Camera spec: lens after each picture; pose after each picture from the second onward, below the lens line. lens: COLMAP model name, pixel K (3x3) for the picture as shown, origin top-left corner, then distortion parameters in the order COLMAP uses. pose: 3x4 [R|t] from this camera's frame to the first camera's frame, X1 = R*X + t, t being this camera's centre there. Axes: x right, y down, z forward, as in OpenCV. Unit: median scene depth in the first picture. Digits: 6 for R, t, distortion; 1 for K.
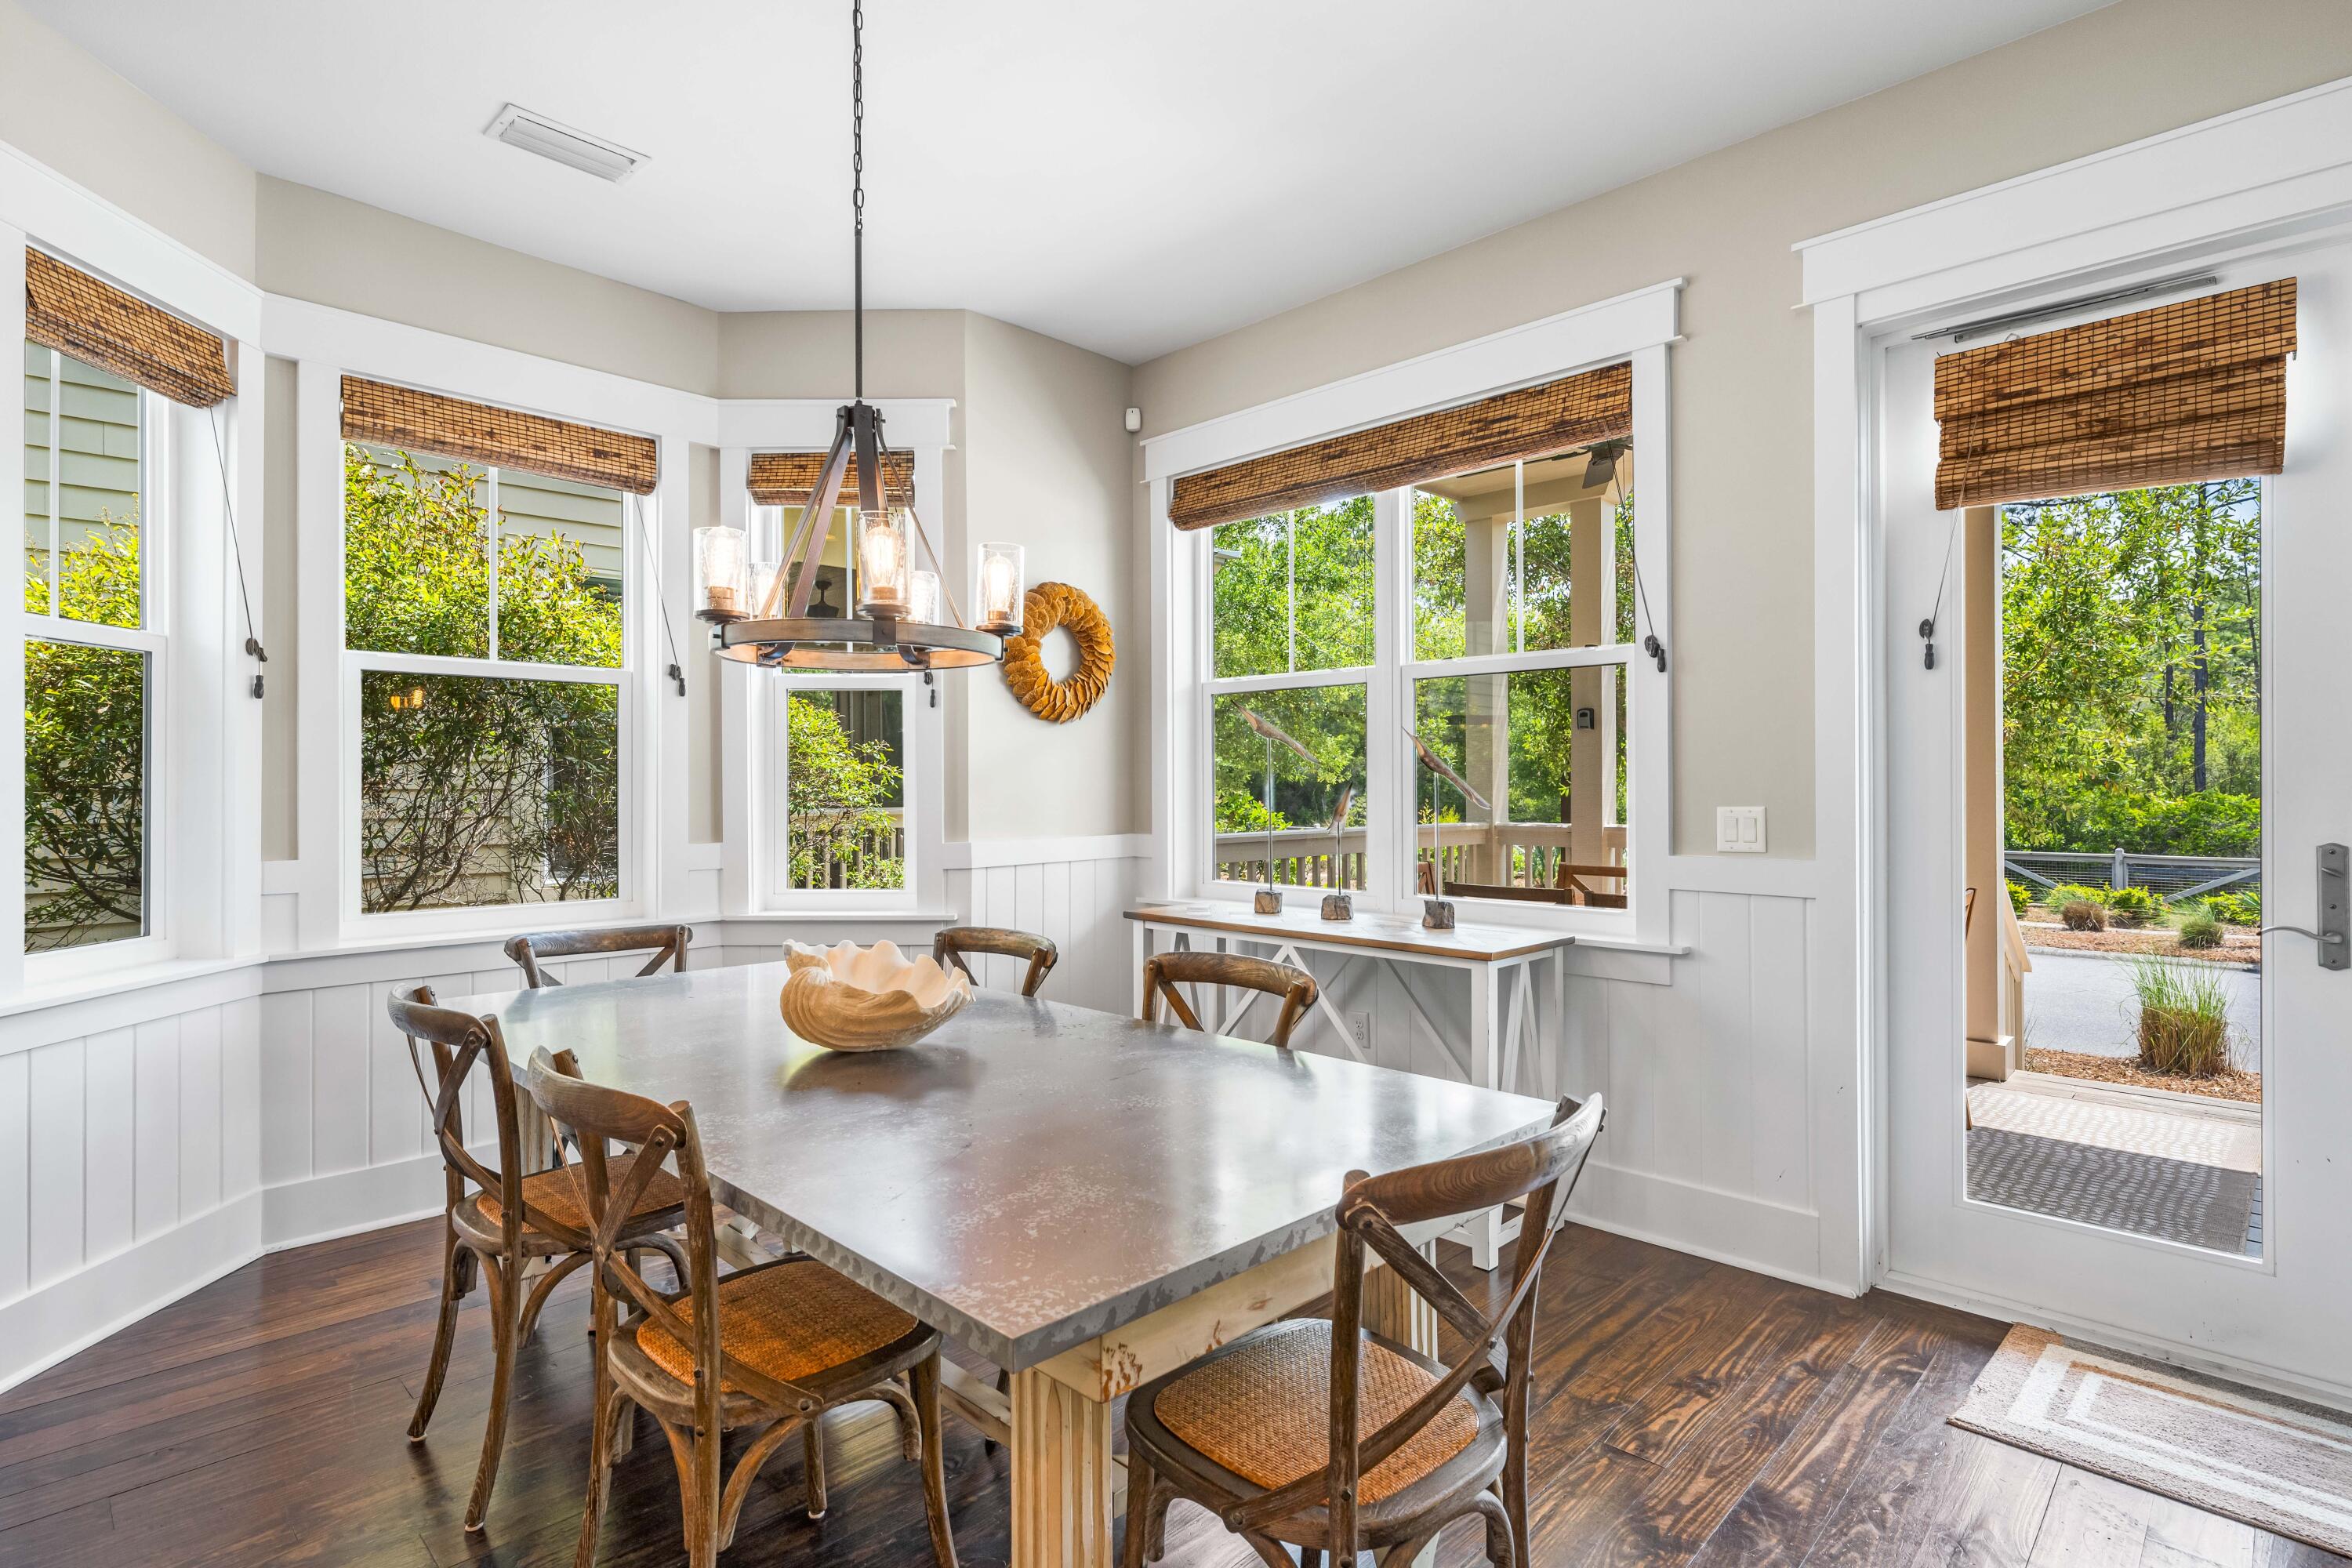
lens RADIAL K [[1191.6, 0, 1184.8], [0, 1191.6, 778.4], [0, 0, 1]] dist [0.017405, -0.002908]
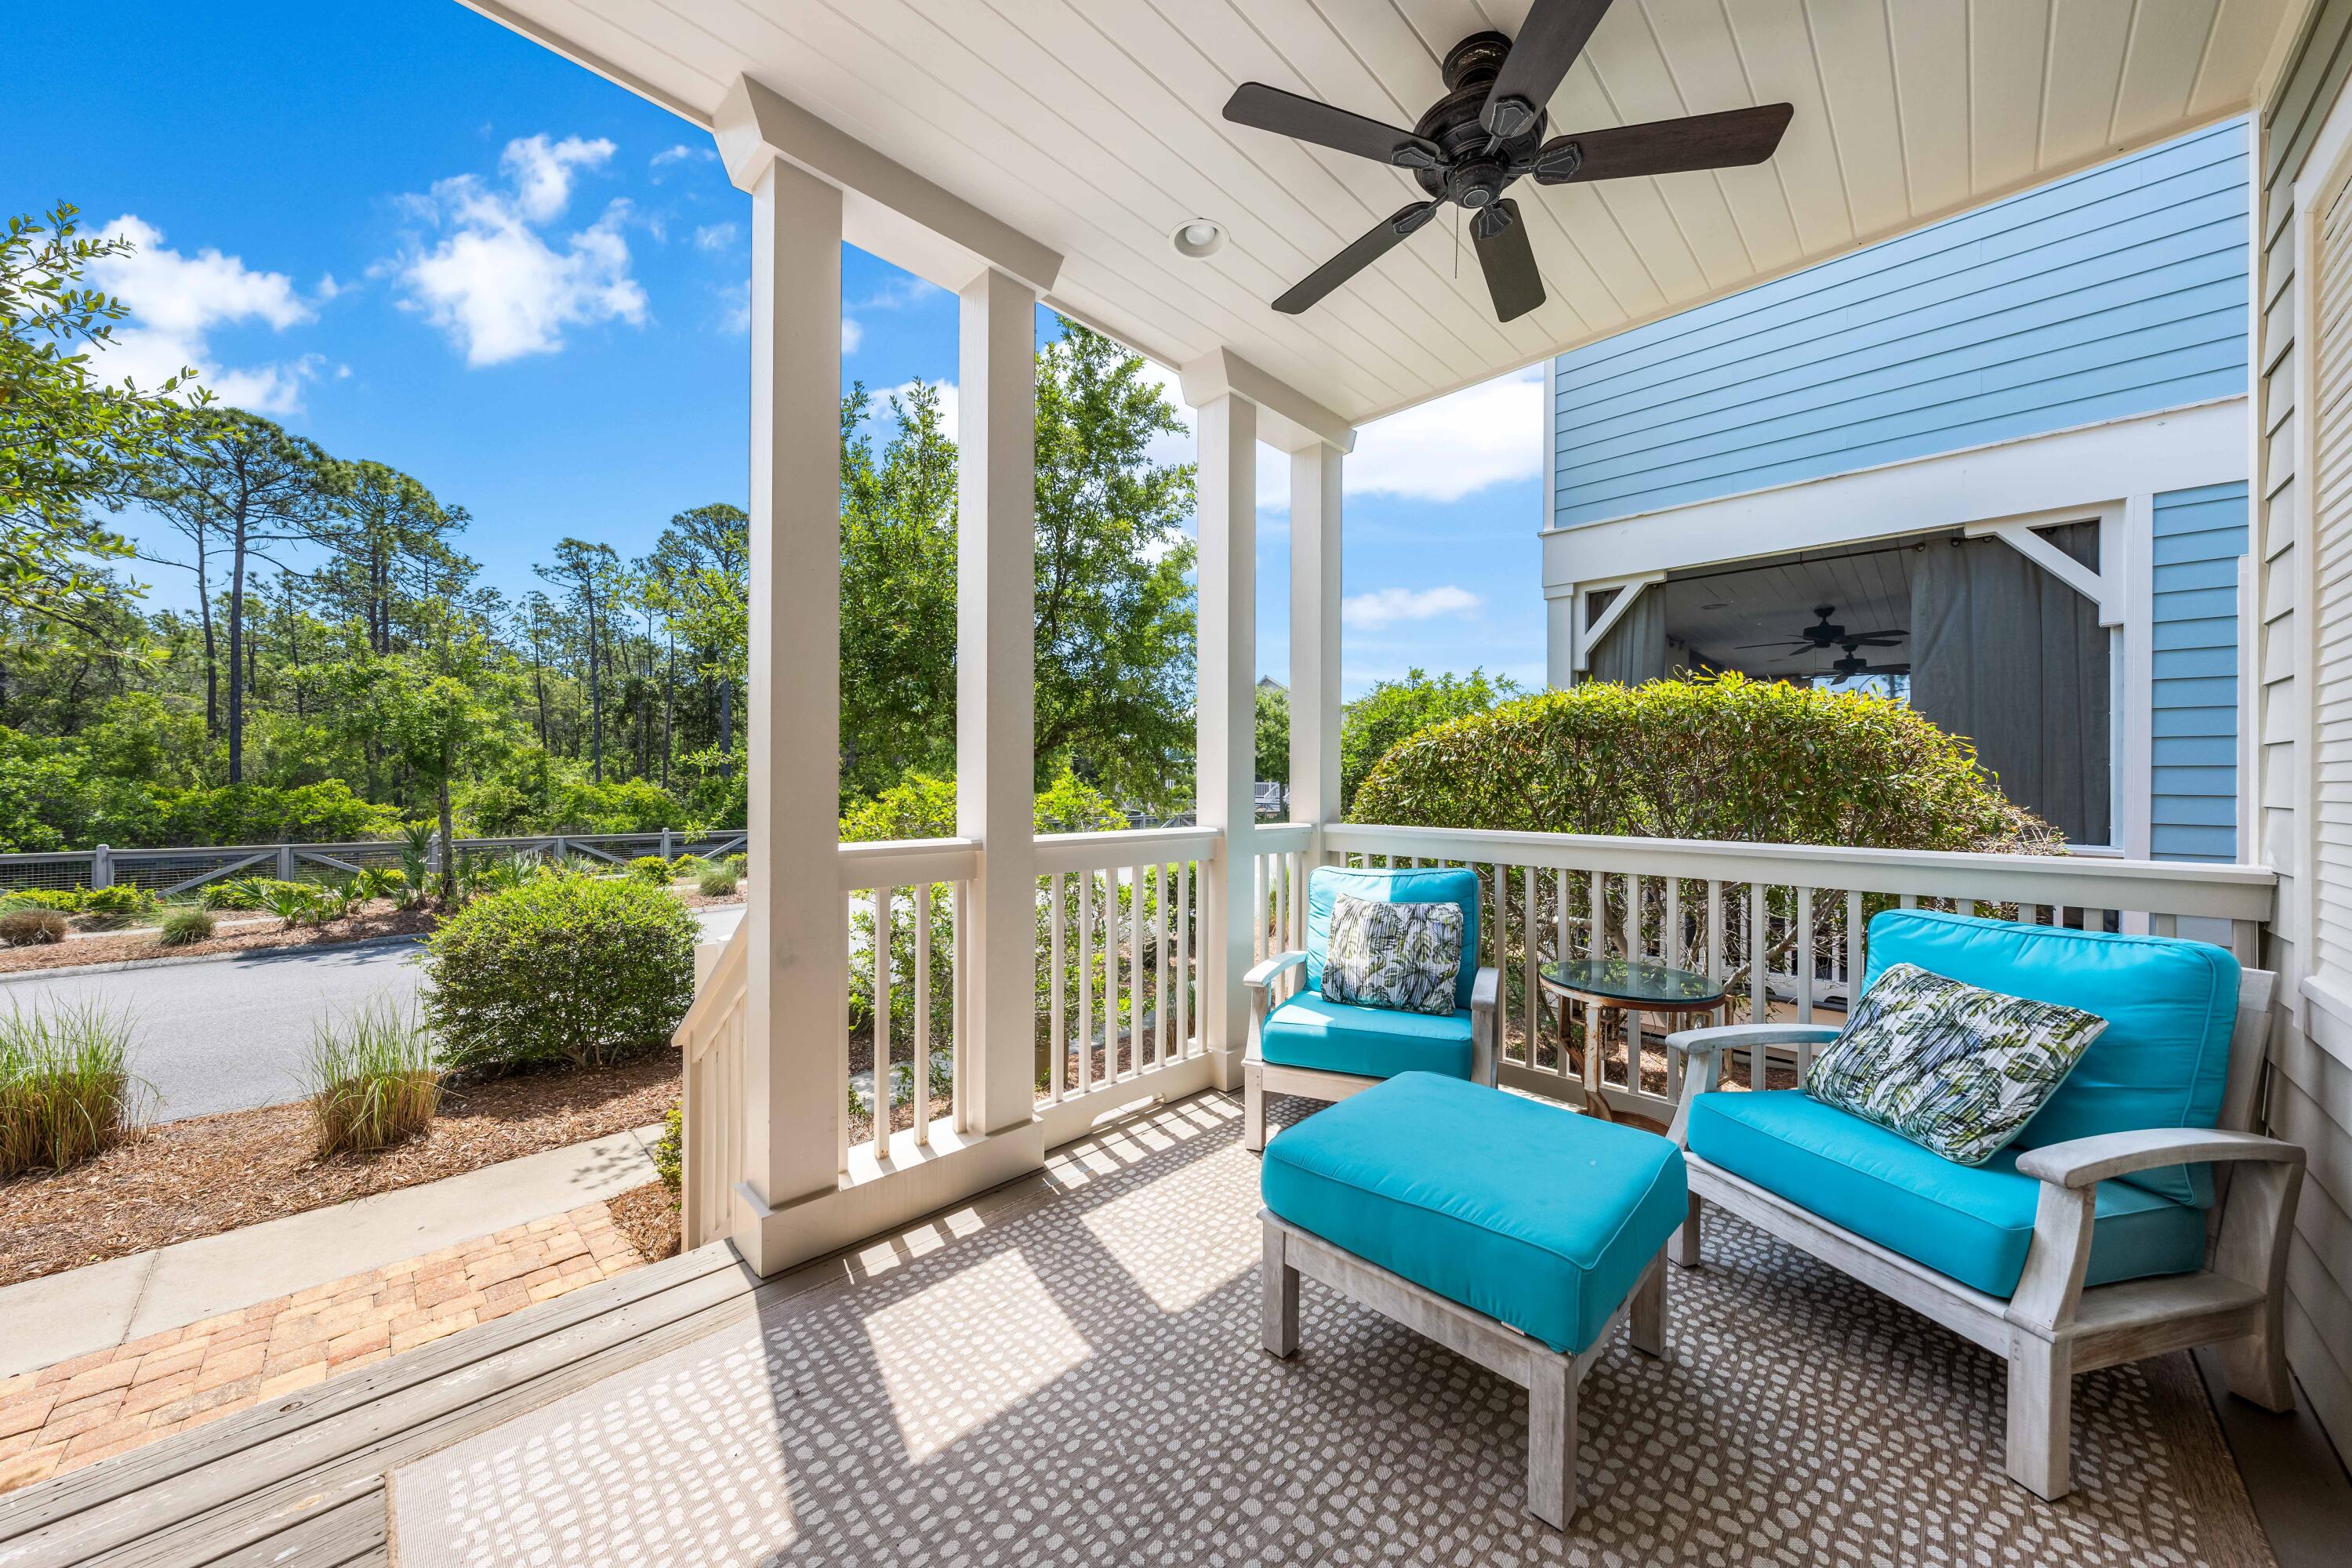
lens RADIAL K [[814.4, 0, 1182.6], [0, 814.4, 784.0], [0, 0, 1]] dist [-0.001432, 0.000072]
pose [[0.027832, 0.003670, 0.999606, 0.180942], [-0.012569, 0.999915, -0.003322, 0.003655], [-0.999534, -0.012471, 0.027876, 0.155720]]
